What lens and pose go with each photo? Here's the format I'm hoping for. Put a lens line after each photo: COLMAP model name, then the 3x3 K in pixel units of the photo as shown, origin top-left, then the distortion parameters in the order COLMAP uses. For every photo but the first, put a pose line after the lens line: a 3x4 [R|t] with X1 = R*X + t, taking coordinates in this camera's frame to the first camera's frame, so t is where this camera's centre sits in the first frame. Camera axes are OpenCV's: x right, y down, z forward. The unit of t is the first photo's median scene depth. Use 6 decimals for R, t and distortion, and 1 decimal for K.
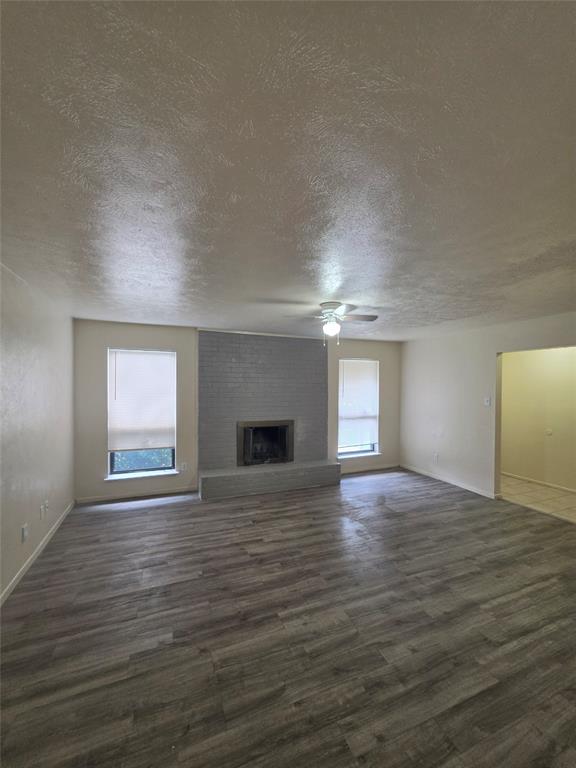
lens RADIAL K [[308.4, 0, 287.5], [0, 308.4, 385.7], [0, 0, 1]] dist [-0.007340, 0.000136]
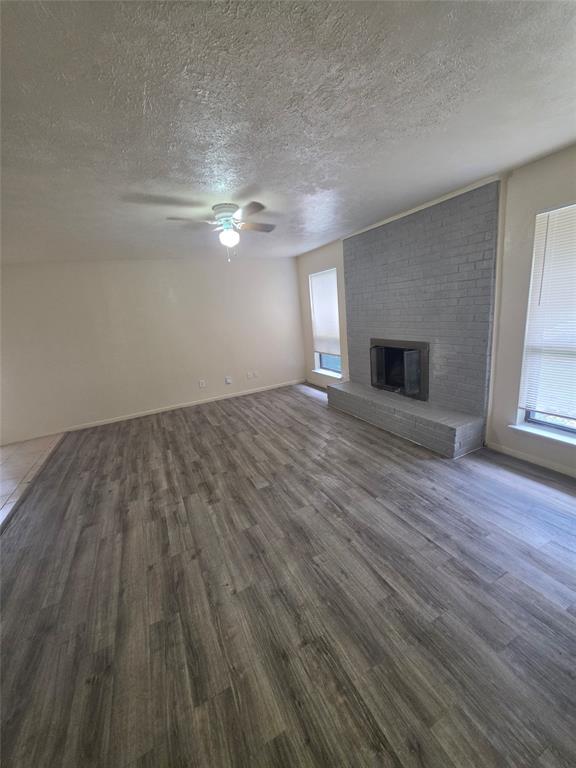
lens RADIAL K [[308.4, 0, 293.2], [0, 308.4, 384.6], [0, 0, 1]] dist [-0.007340, 0.000136]
pose [[0.079495, 0.229058, -0.970161, 1.229094], [0.091691, 0.967435, 0.235927, 0.027650], [0.992609, -0.107710, 0.055904, 1.232883]]
